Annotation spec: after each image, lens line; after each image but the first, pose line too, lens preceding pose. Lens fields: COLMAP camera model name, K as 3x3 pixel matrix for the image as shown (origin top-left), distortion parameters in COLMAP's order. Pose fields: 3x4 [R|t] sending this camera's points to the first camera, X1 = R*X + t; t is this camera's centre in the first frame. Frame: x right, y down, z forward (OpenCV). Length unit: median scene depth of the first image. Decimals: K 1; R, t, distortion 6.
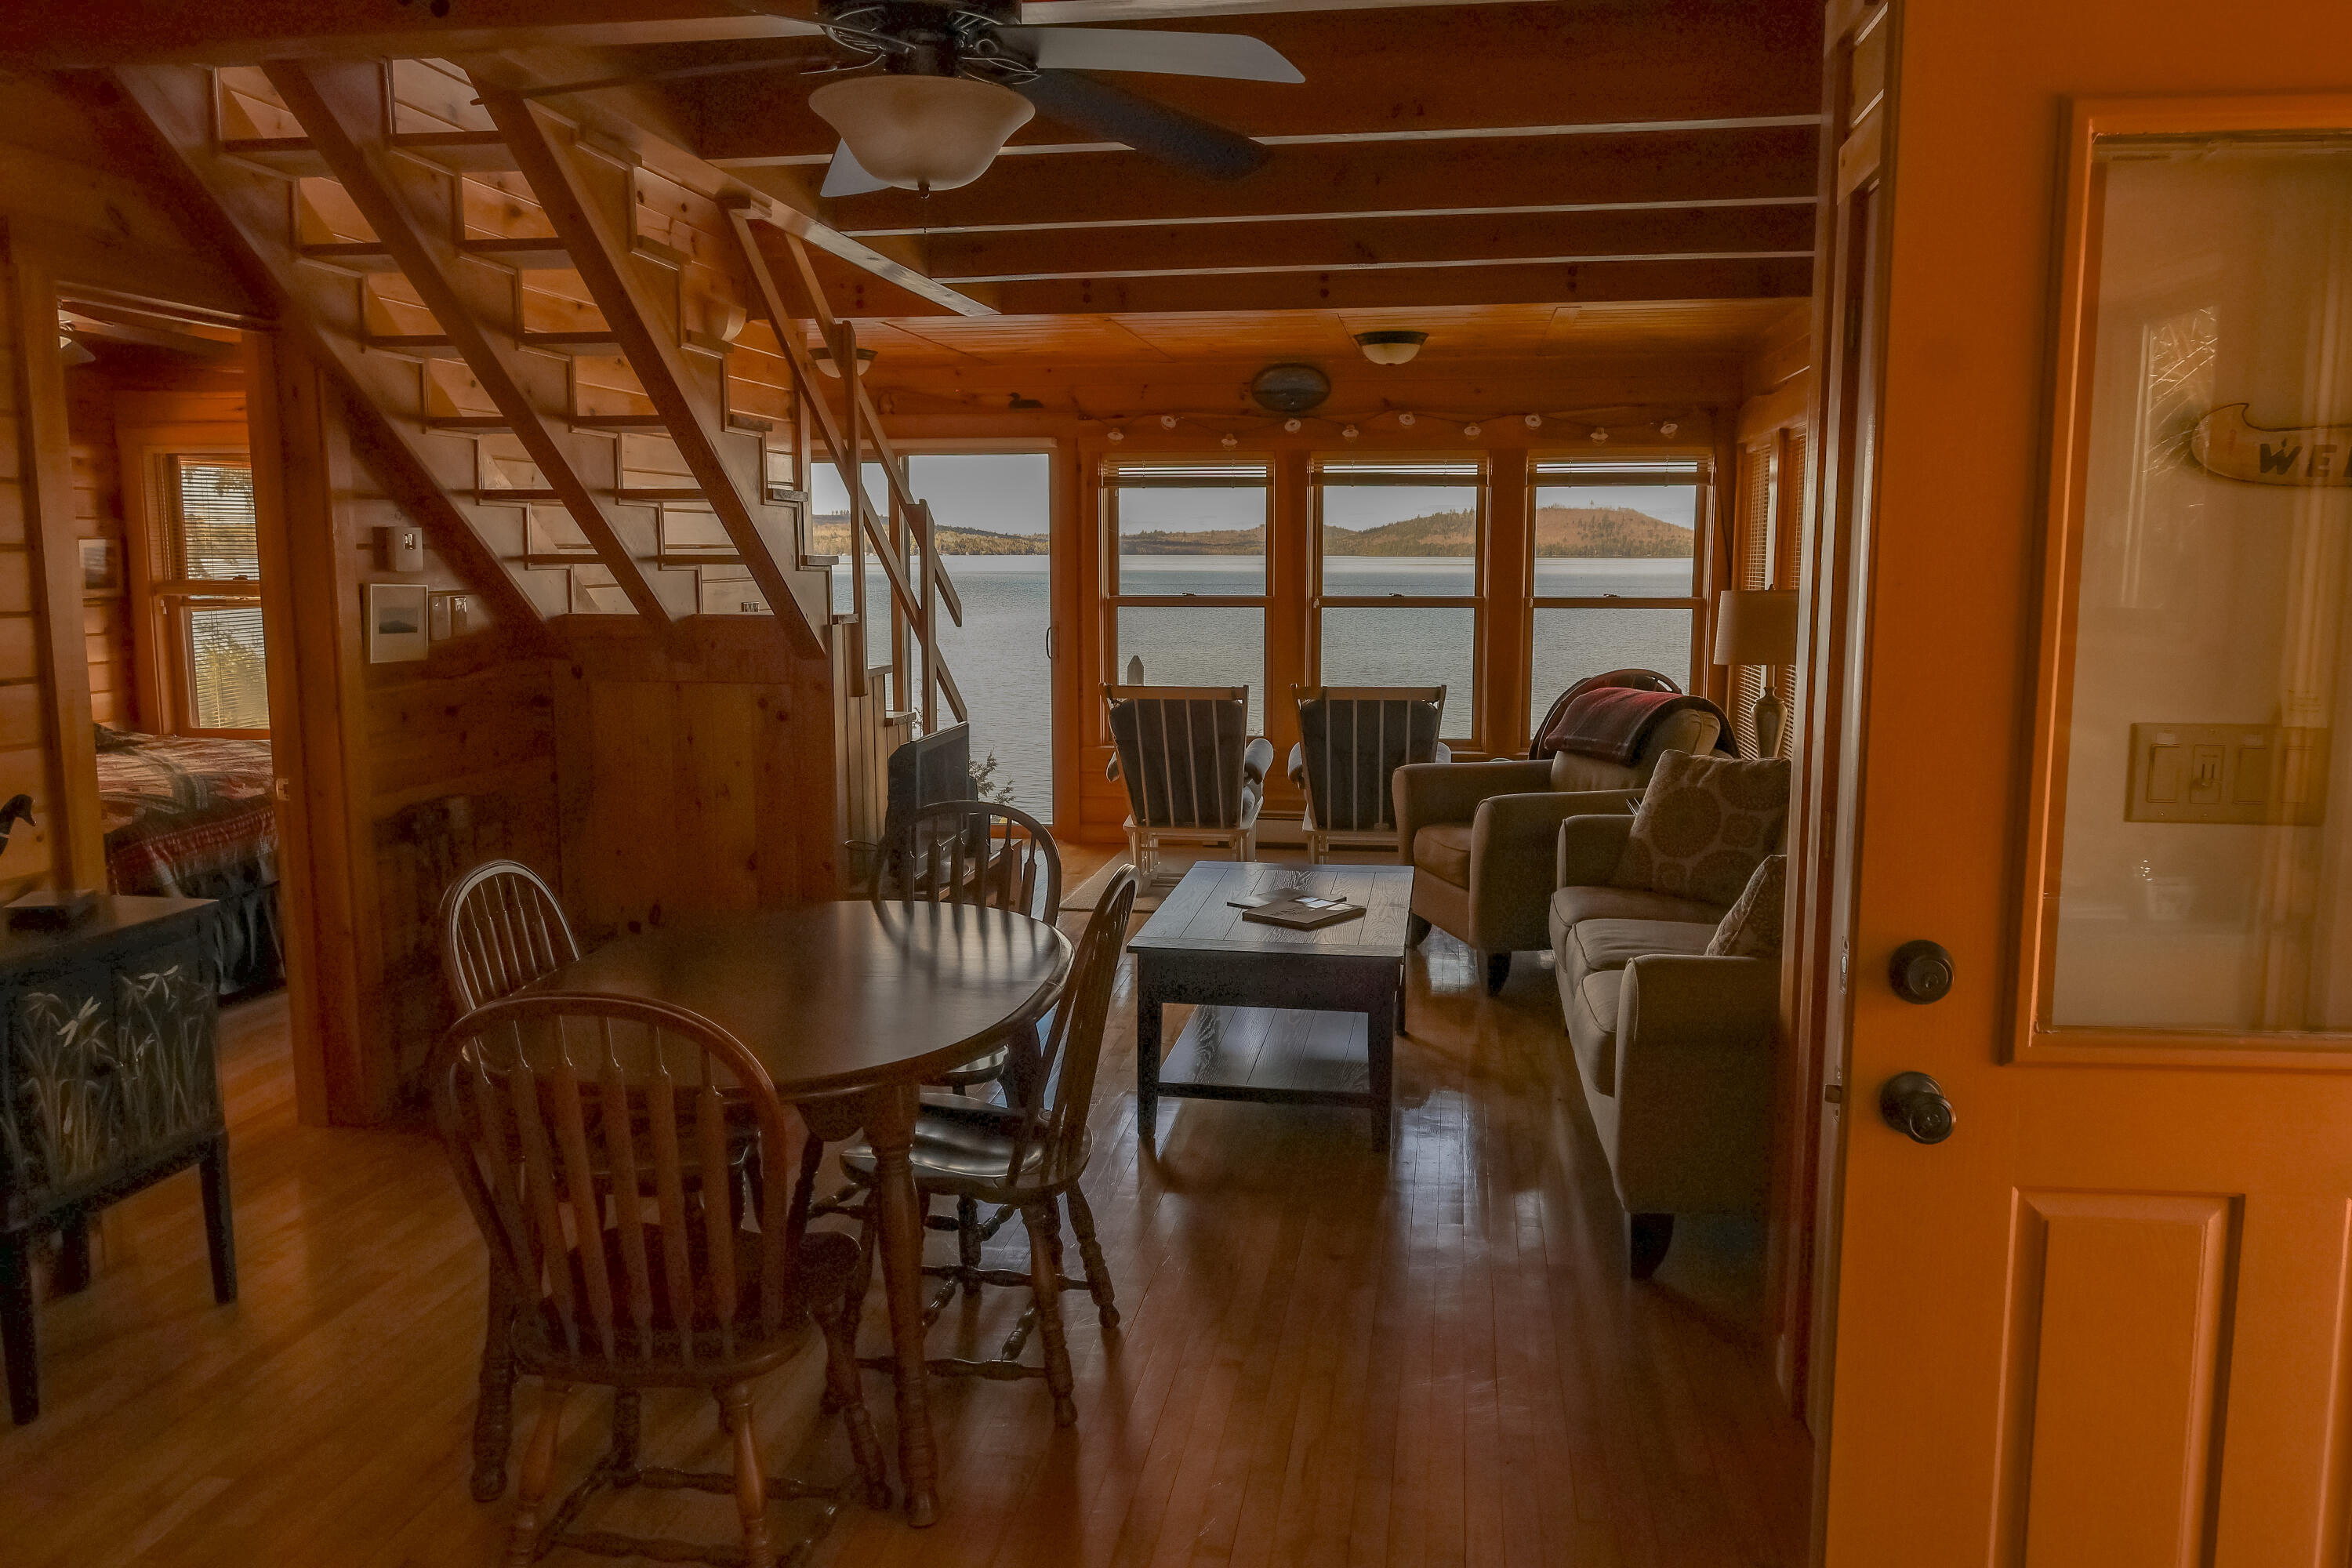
lens RADIAL K [[1747.0, 0, 1176.0], [0, 1747.0, 784.0], [0, 0, 1]] dist [0.001768, -0.007222]
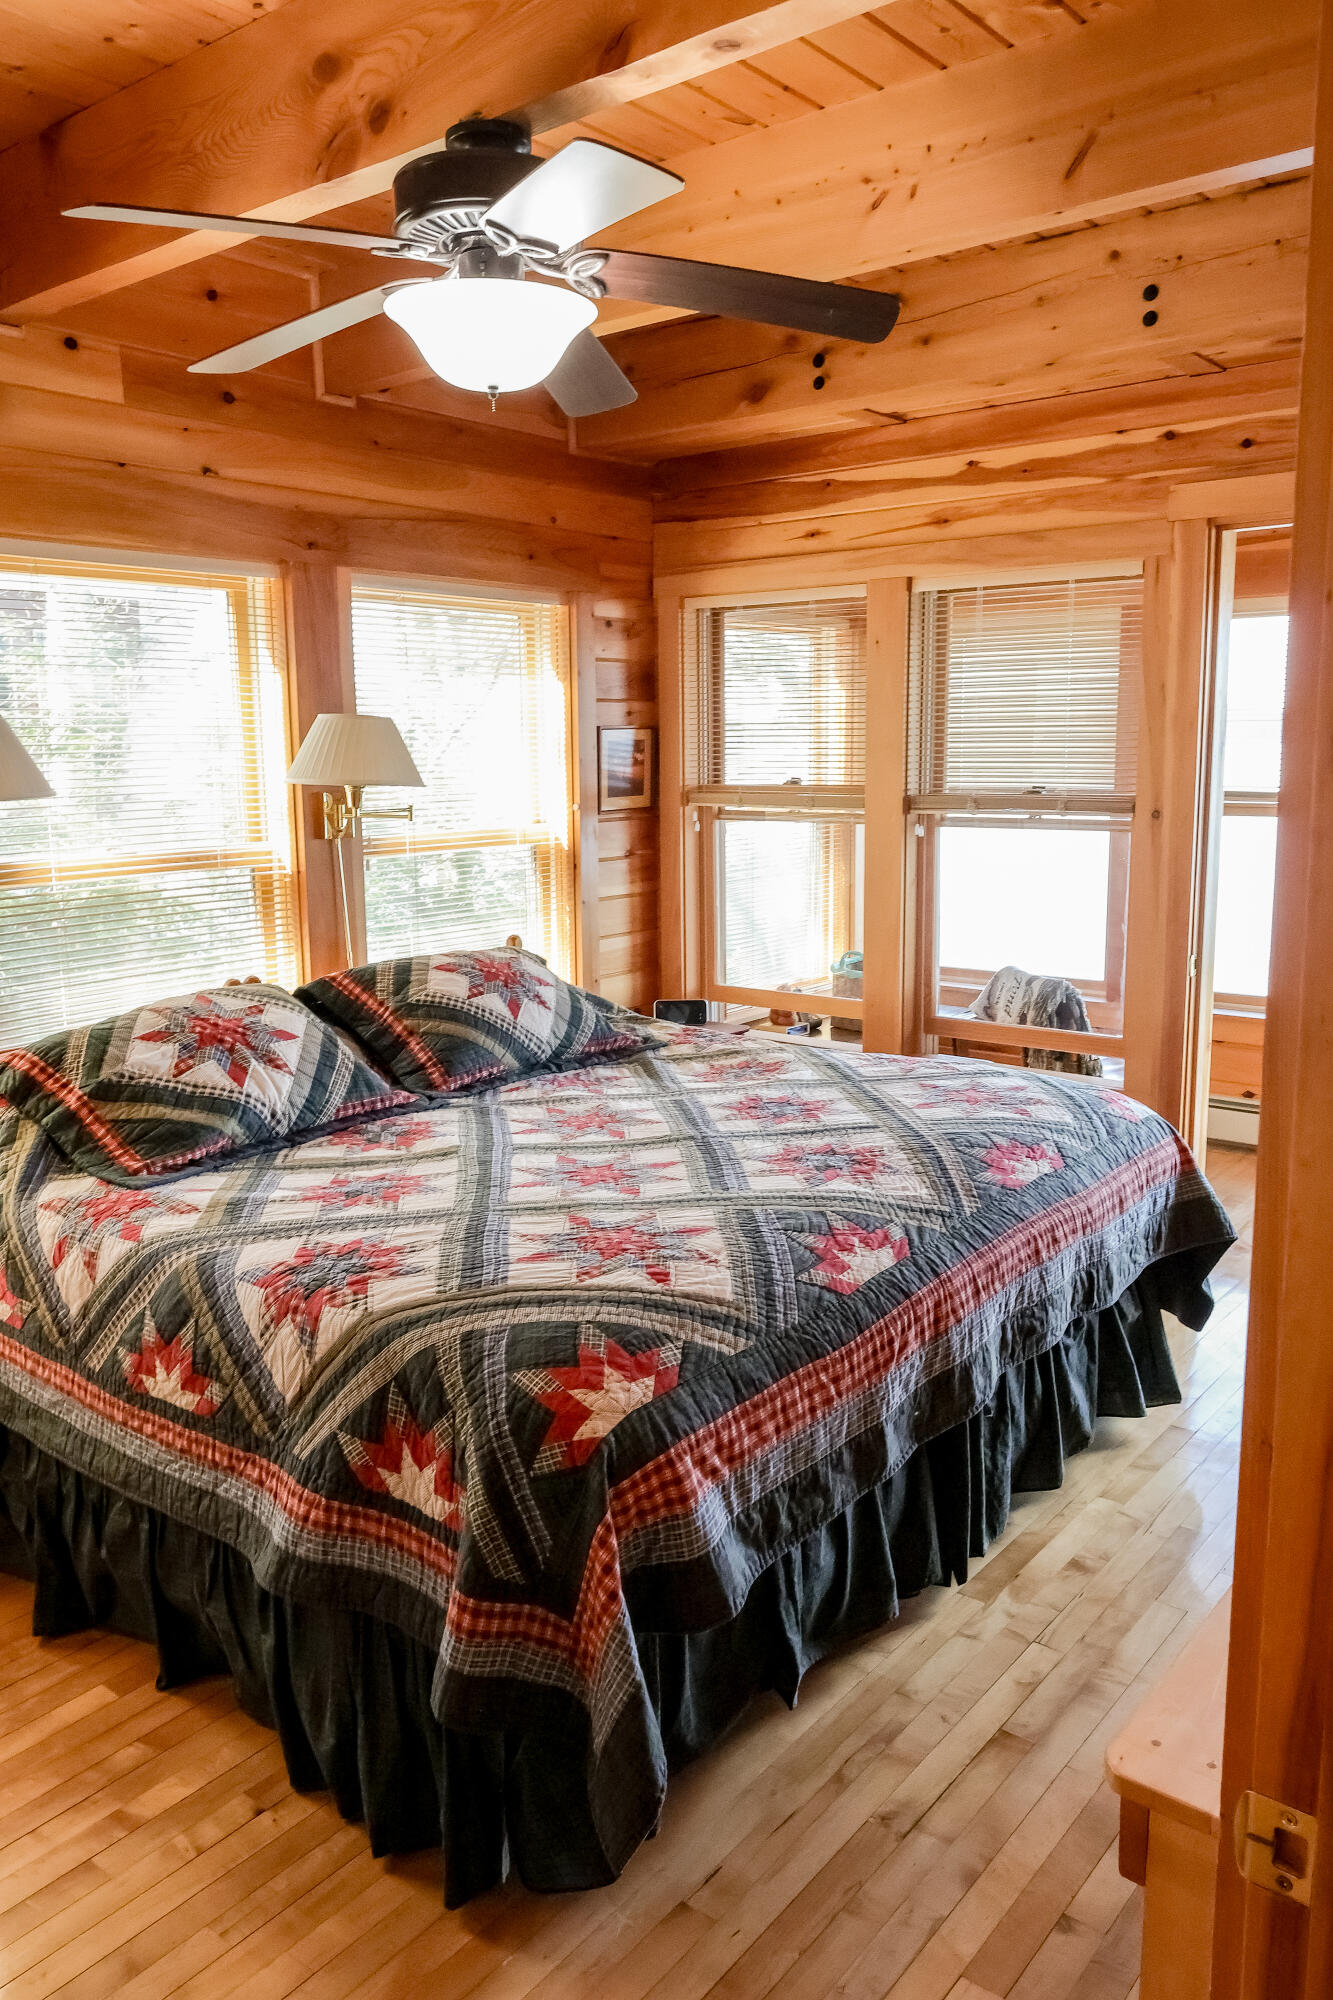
lens RADIAL K [[1485.5, 0, 666.5], [0, 1485.5, 1000.0], [0, 0, 1]] dist [0.001768, -0.007222]
pose [[0.865873, 0.075471, -0.494539, -0.296502], [-0.053837, 0.996871, 0.057869, -0.066872], [0.497359, -0.023483, 0.867227, 0.483220]]
